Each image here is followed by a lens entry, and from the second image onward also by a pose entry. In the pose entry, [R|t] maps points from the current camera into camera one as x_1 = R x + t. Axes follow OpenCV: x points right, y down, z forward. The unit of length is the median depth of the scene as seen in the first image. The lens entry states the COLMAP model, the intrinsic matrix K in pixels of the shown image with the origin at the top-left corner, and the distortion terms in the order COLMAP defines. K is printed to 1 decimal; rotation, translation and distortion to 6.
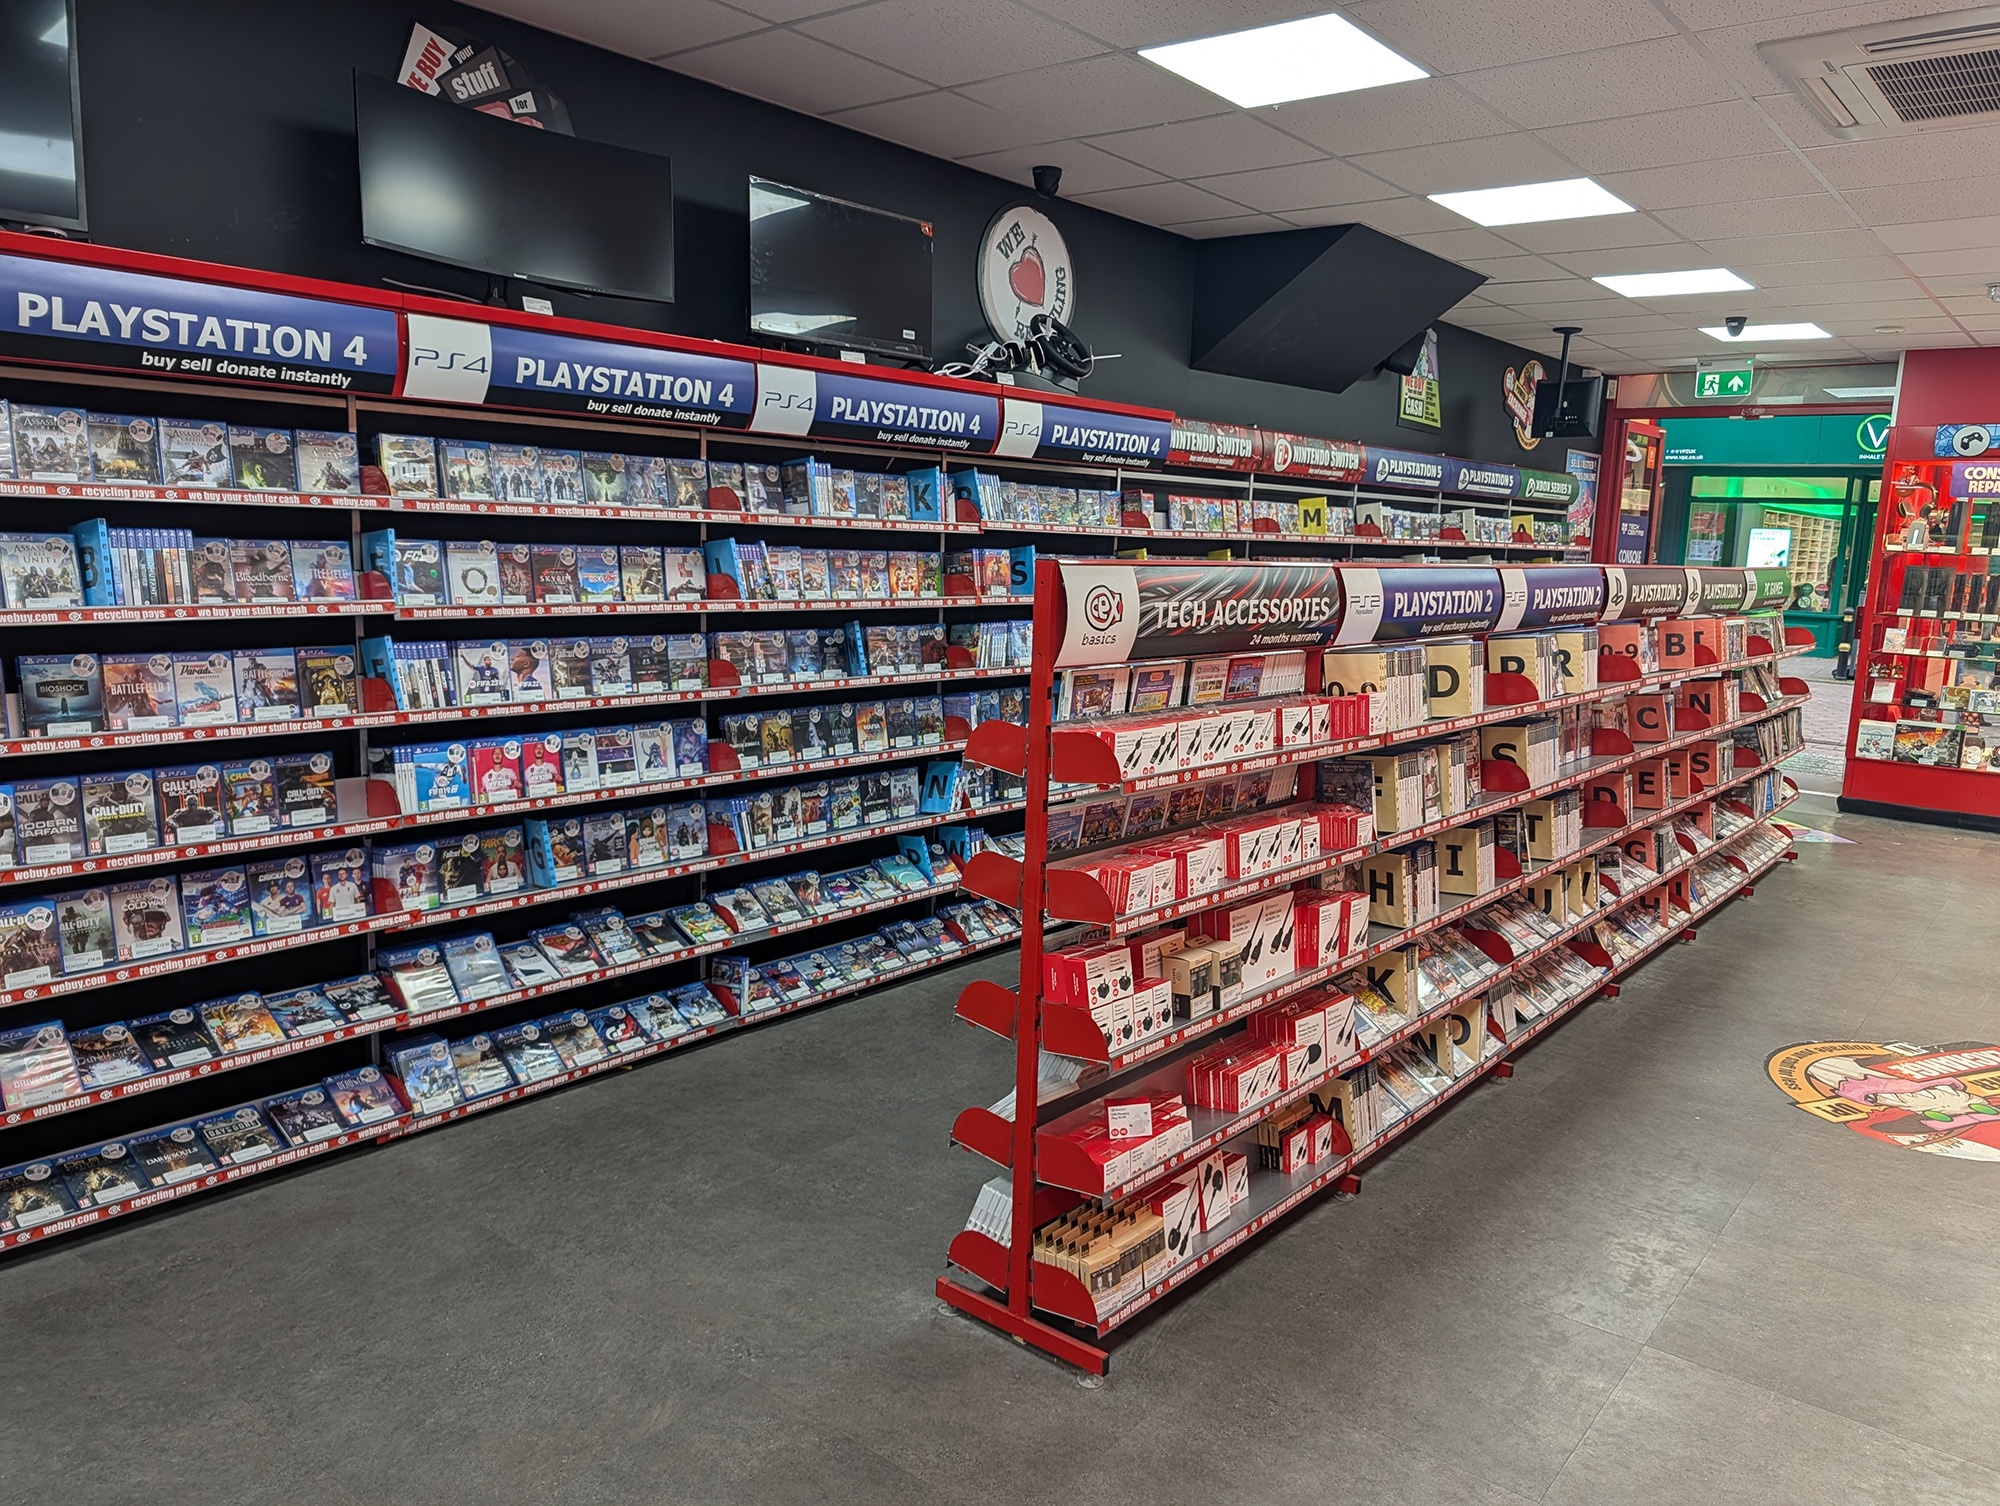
lens RADIAL K [[1437.5, 0, 1007.4], [0, 1437.5, 750.7], [0, 0, 1]] dist [0.006247, 0.000532]
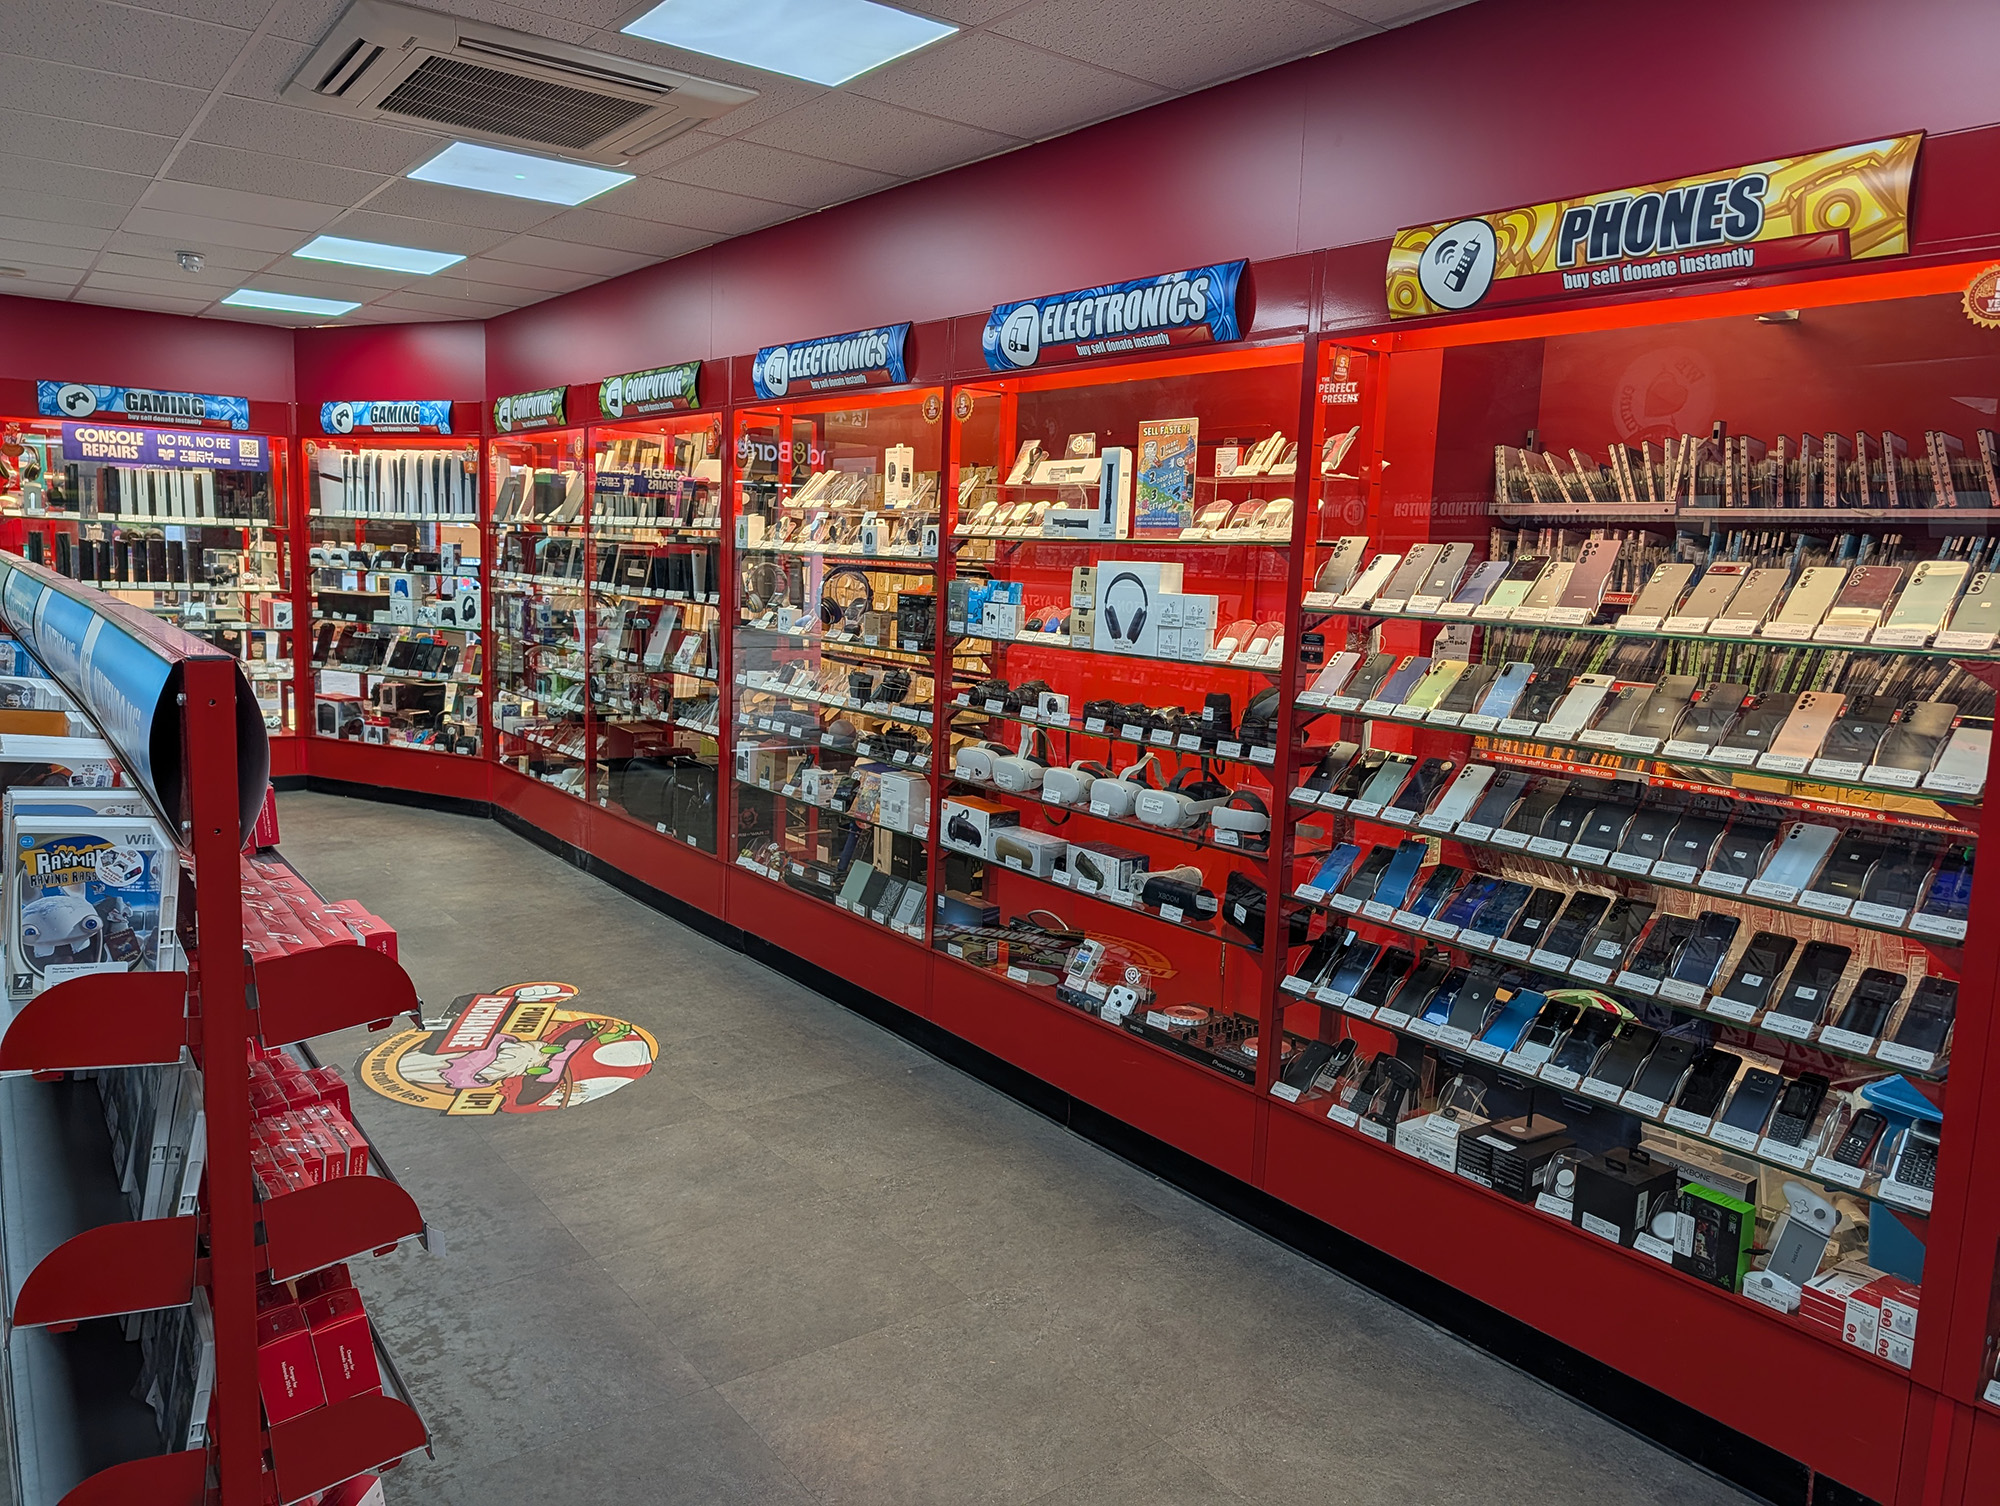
lens RADIAL K [[1437.5, 0, 1005.6], [0, 1437.5, 757.5], [0, 0, 1]] dist [0.006247, 0.000532]
pose [[0.241378, -0.164306, 0.956421, -0.240842], [0.116914, 0.983308, 0.139418, -0.079512], [-0.963363, 0.078166, 0.256558, 0.329017]]
